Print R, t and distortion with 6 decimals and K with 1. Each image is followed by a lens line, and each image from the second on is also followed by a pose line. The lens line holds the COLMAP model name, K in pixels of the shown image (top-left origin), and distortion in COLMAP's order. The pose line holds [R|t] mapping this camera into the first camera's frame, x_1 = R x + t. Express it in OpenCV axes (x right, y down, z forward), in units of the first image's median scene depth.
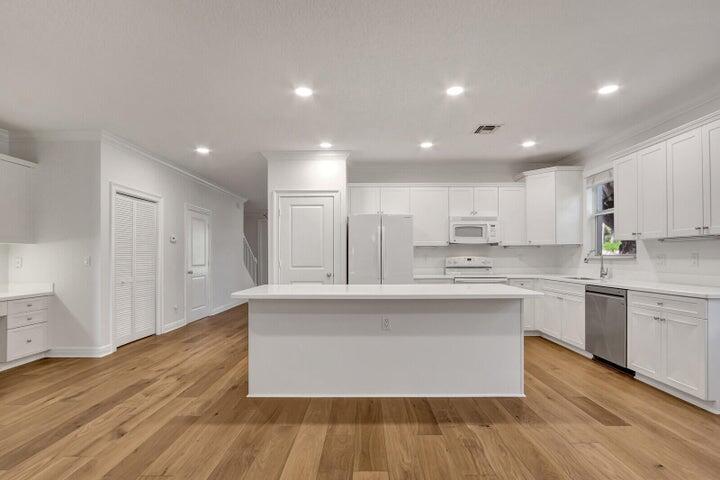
lens RADIAL K [[336.1, 0, 361.8], [0, 336.1, 257.7], [0, 0, 1]] dist [-0.002183, -0.000429]
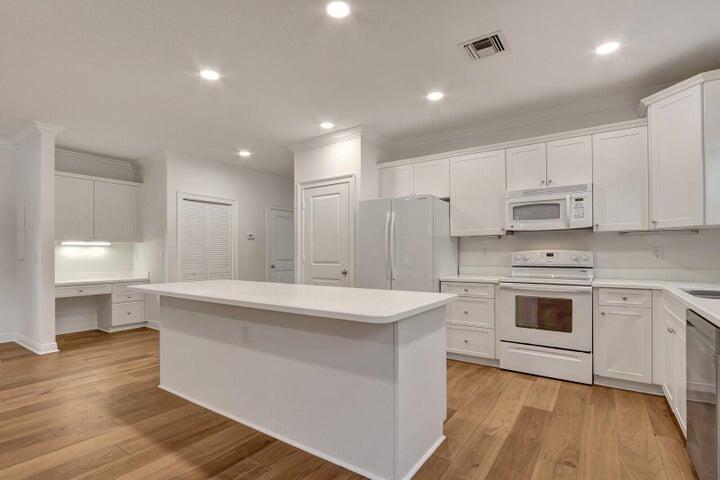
lens RADIAL K [[348.1, 0, 359.3], [0, 348.1, 251.5], [0, 0, 1]] dist [-0.003344, -0.000748]
pose [[0.825485, -0.003752, -0.564412, 0.447715], [-0.000974, 0.999967, -0.008072, 0.005417], [0.564423, 0.007213, 0.825454, 0.271329]]
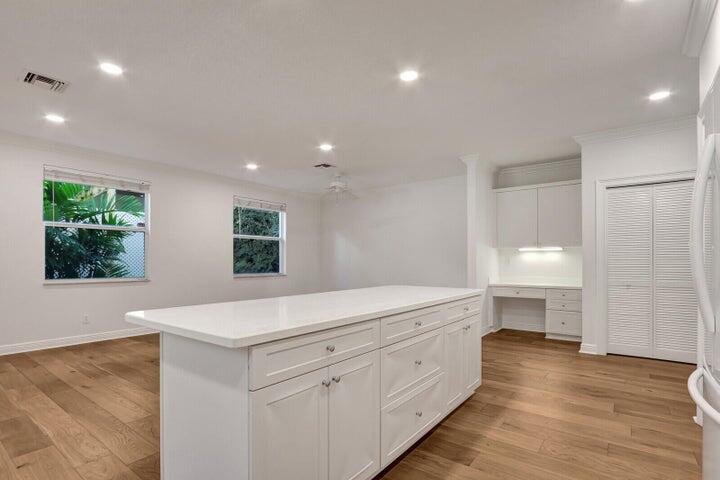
lens RADIAL K [[358.6, 0, 359.6], [0, 358.6, 259.2], [0, 0, 1]] dist [-0.002011, -0.000295]
pose [[-0.590498, 0.003716, -0.807030, 0.428941], [0.002436, 0.999993, 0.002822, 0.000889], [0.807035, -0.000300, -0.590503, 0.894714]]
